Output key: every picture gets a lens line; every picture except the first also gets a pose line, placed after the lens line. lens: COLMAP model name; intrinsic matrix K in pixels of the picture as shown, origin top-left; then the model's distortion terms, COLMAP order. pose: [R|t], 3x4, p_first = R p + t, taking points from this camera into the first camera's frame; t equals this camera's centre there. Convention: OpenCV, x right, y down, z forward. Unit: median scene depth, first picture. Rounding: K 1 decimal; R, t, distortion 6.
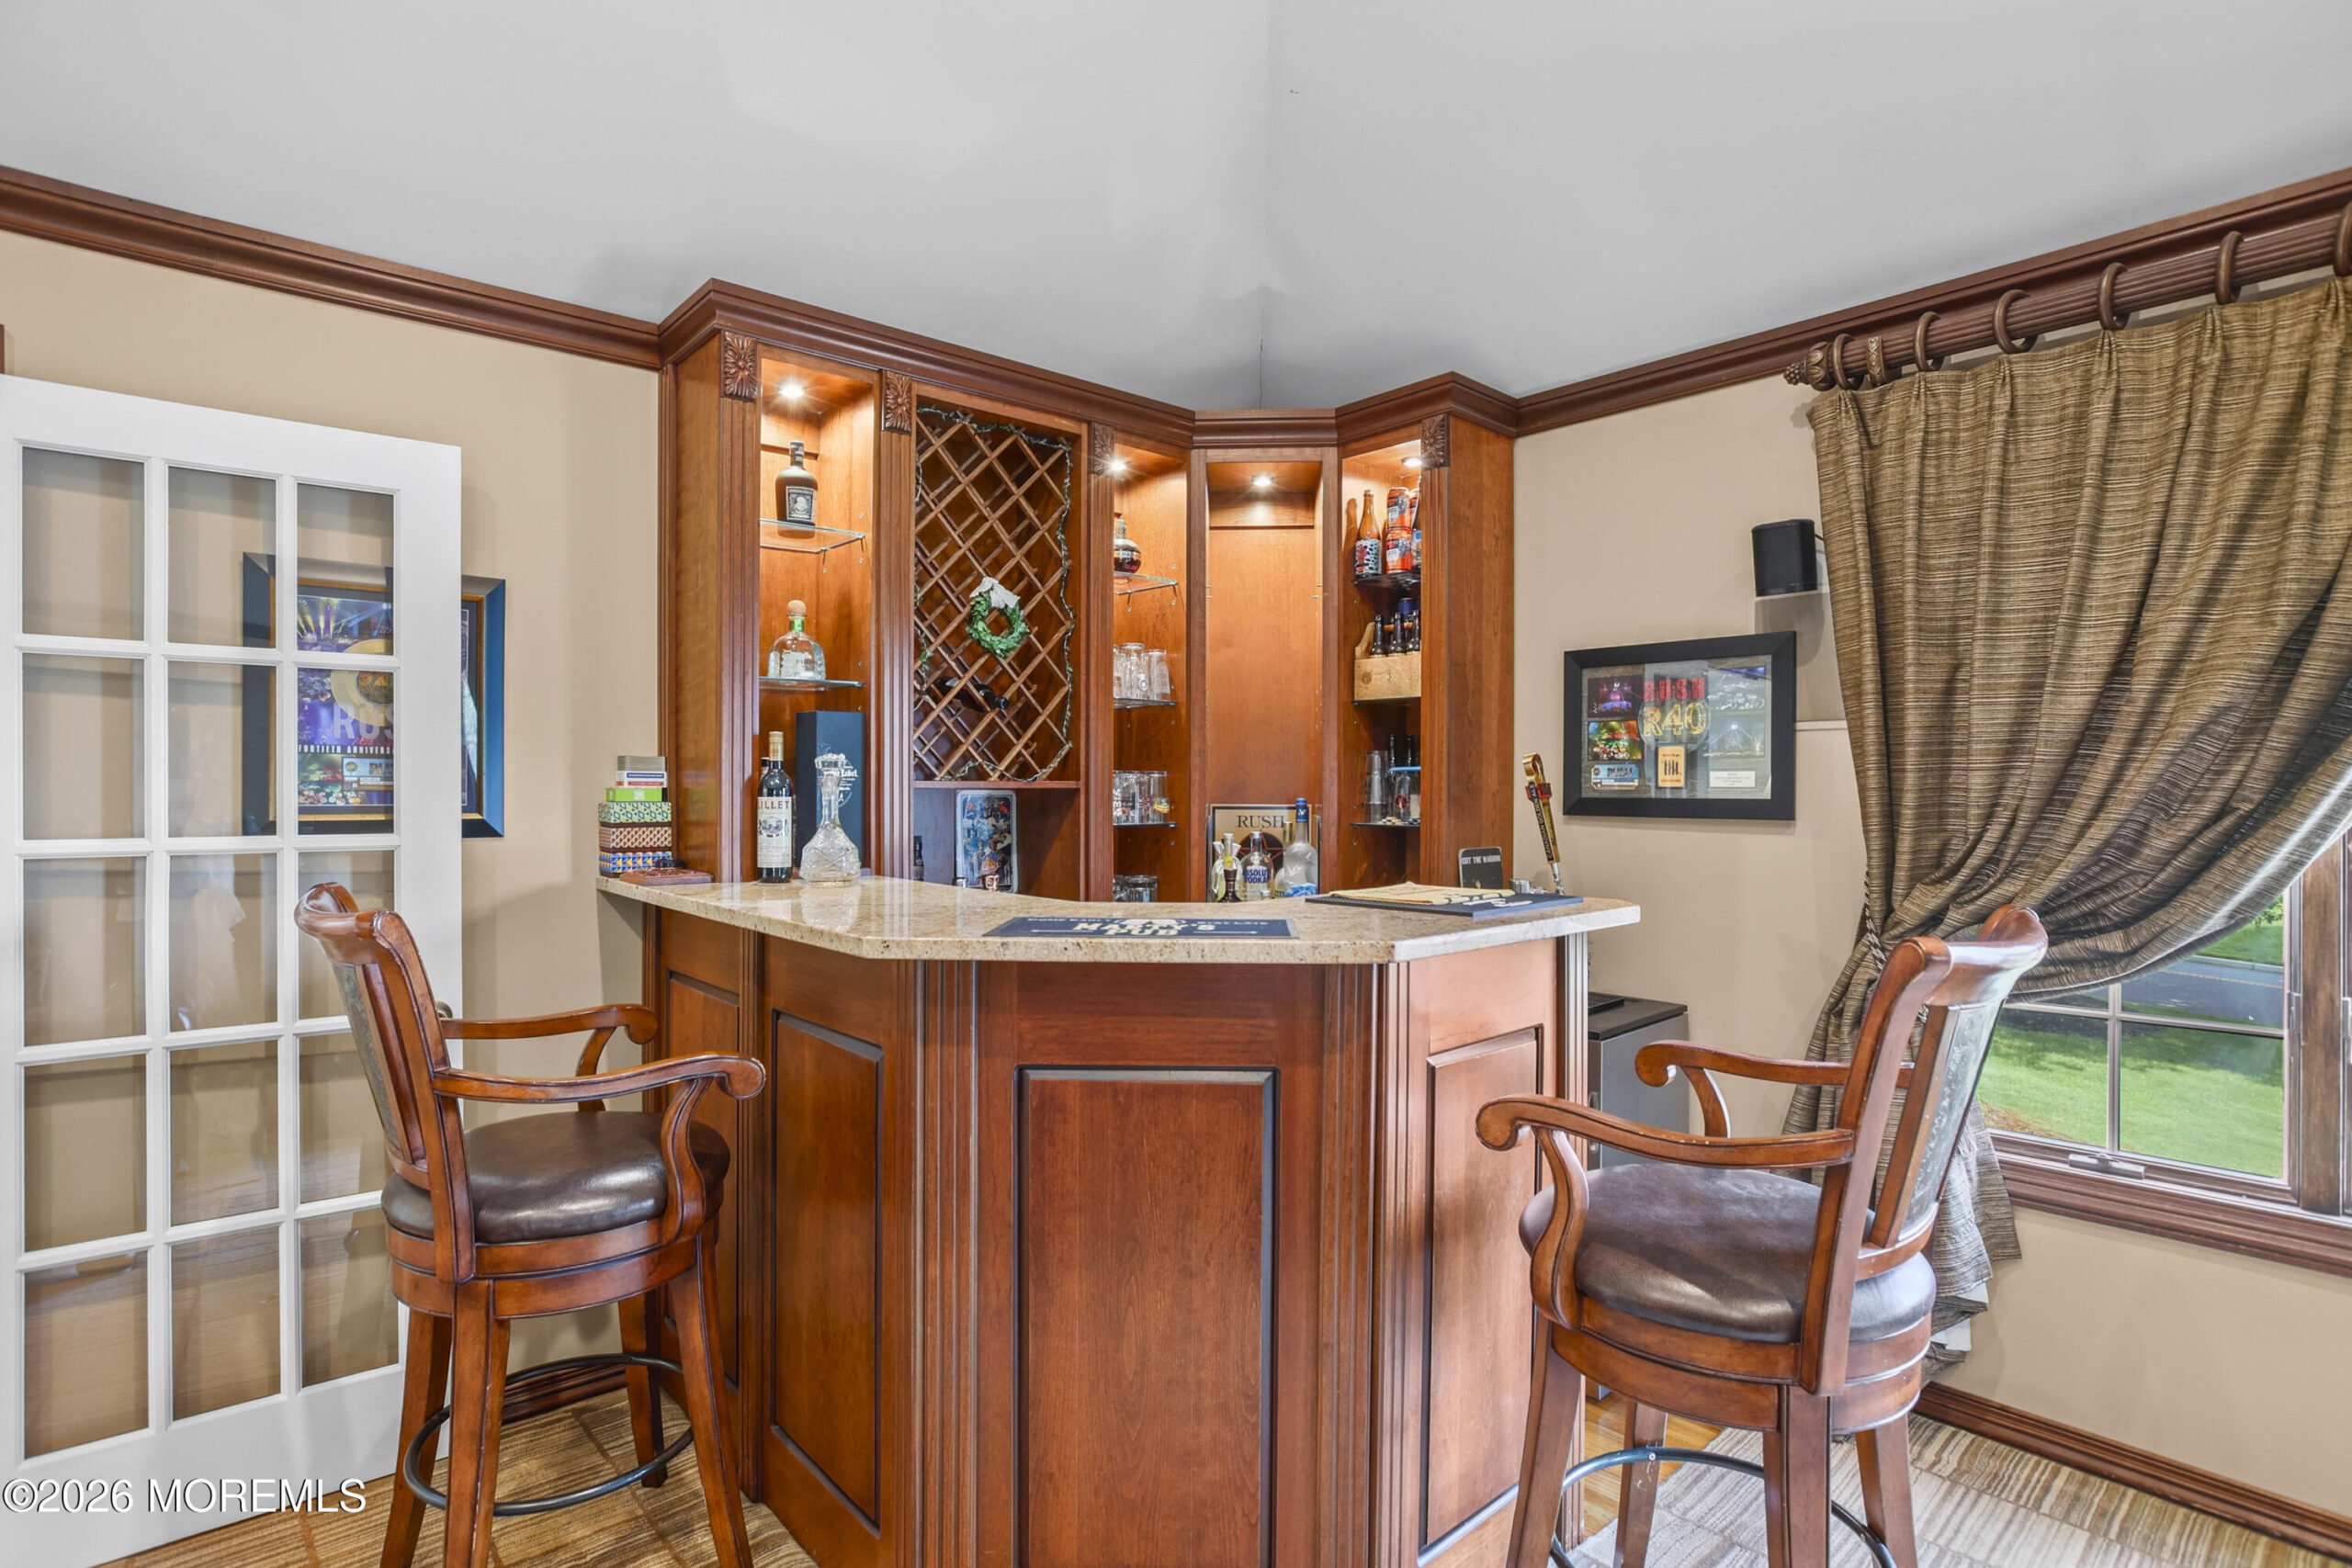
lens RADIAL K [[1209.3, 0, 1171.5], [0, 1209.3, 779.8], [0, 0, 1]] dist [-0.005869, 0.000245]
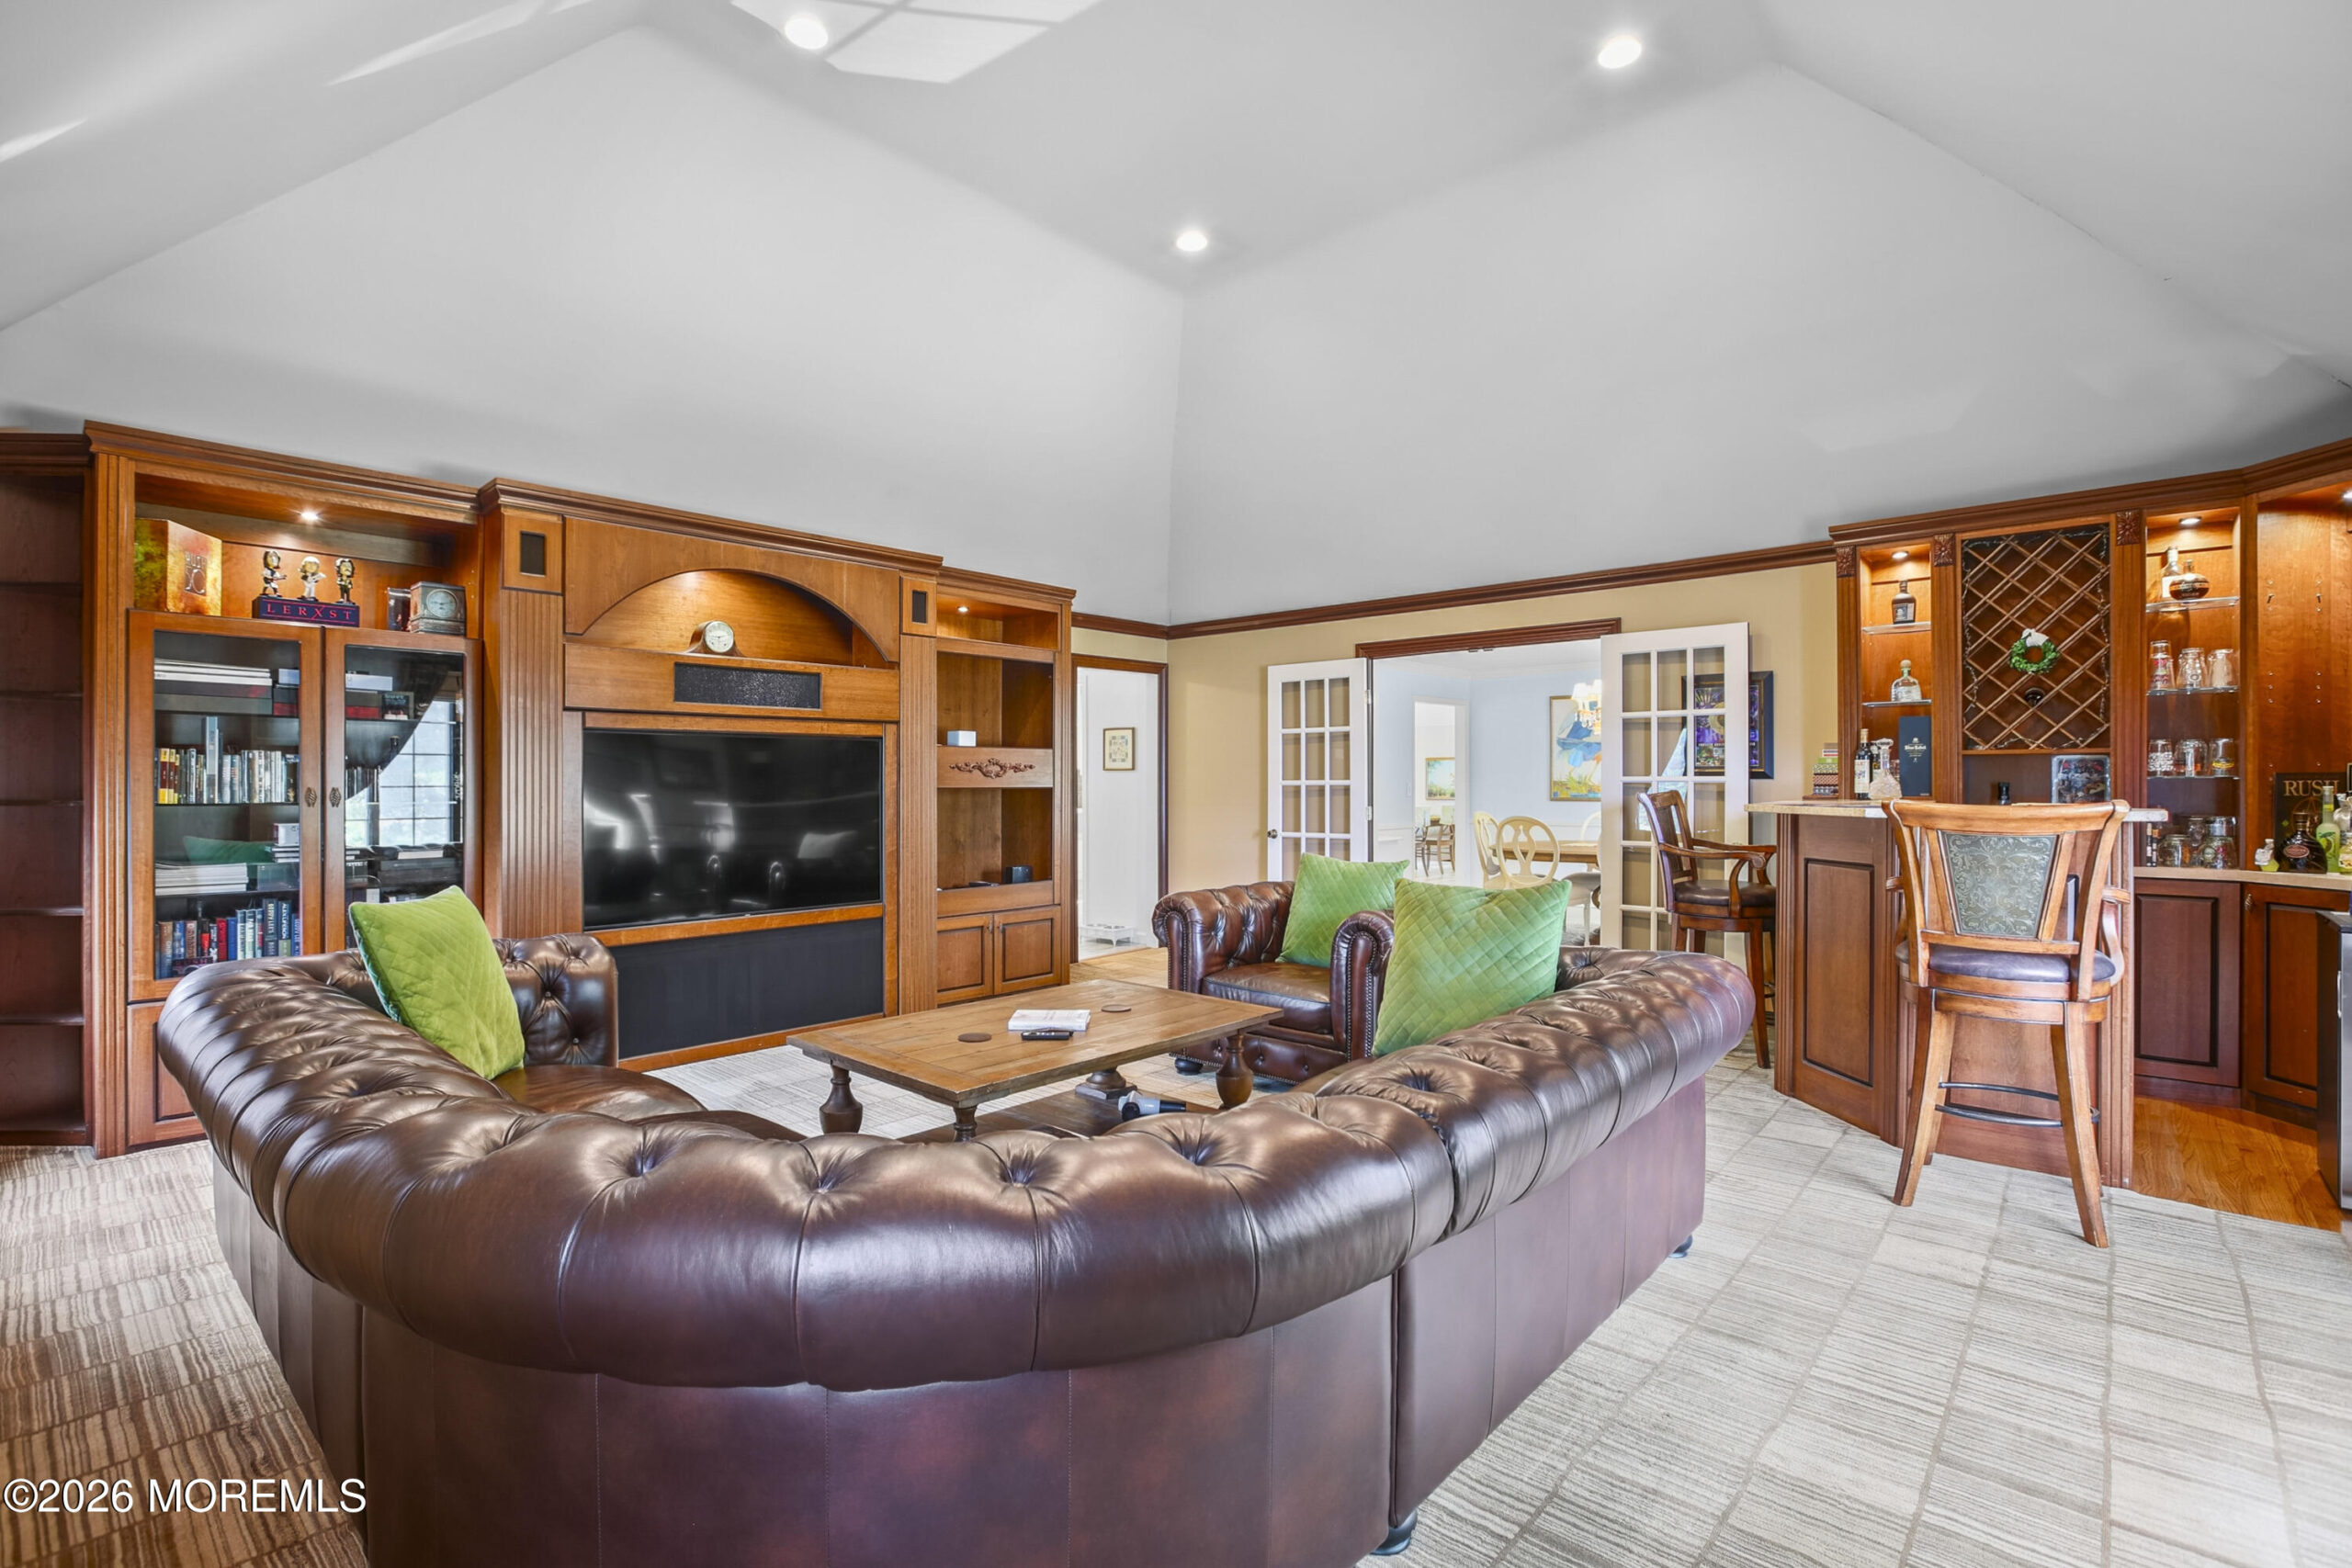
lens RADIAL K [[1088.5, 0, 1168.9], [0, 1088.5, 779.1], [0, 0, 1]] dist [-0.039089, 0.010605]
pose [[0.134372, -0.004651, -0.990920, 1.157139], [0.009589, 0.999948, -0.003394, 0.036240], [0.990885, -0.009046, 0.134409, -0.394262]]
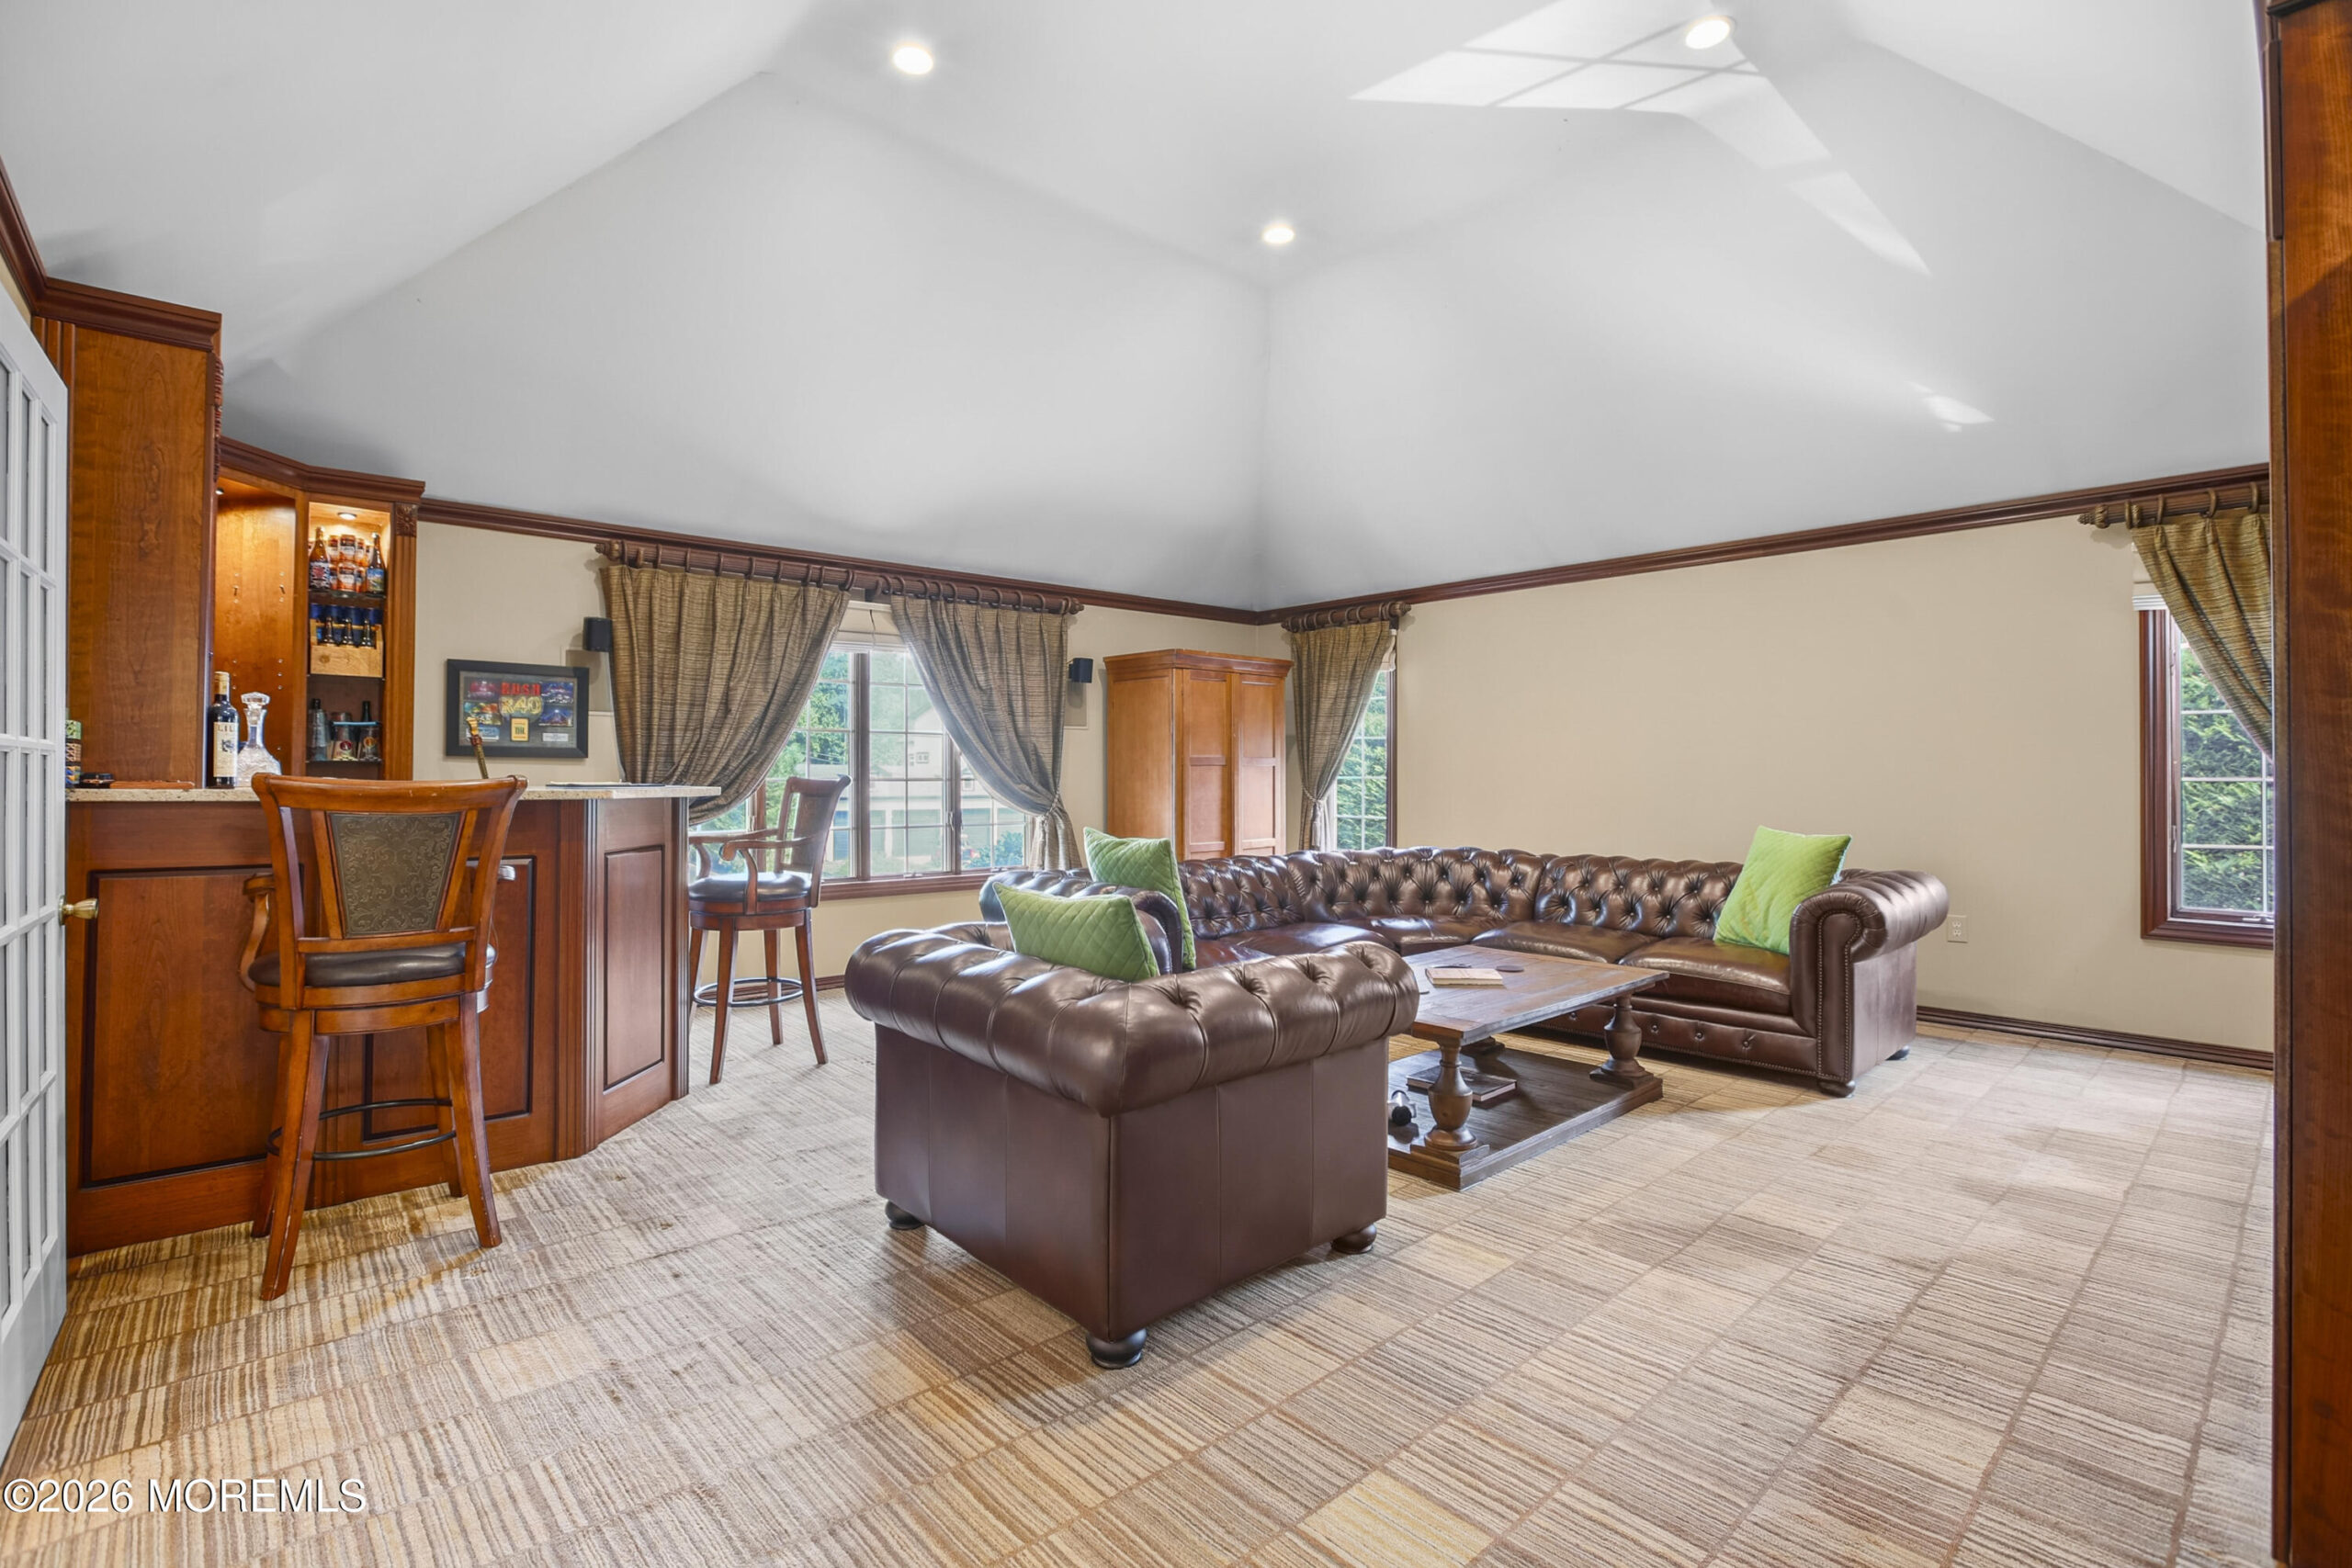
lens RADIAL K [[1088.5, 0, 1177.8], [0, 1088.5, 775.4], [0, 0, 1]] dist [-0.039089, 0.010605]
pose [[-0.039659, 0.001637, 0.999212, -1.276030], [-0.003697, 0.999992, -0.001785, 0.058322], [-0.999206, -0.003765, -0.039653, 0.043797]]
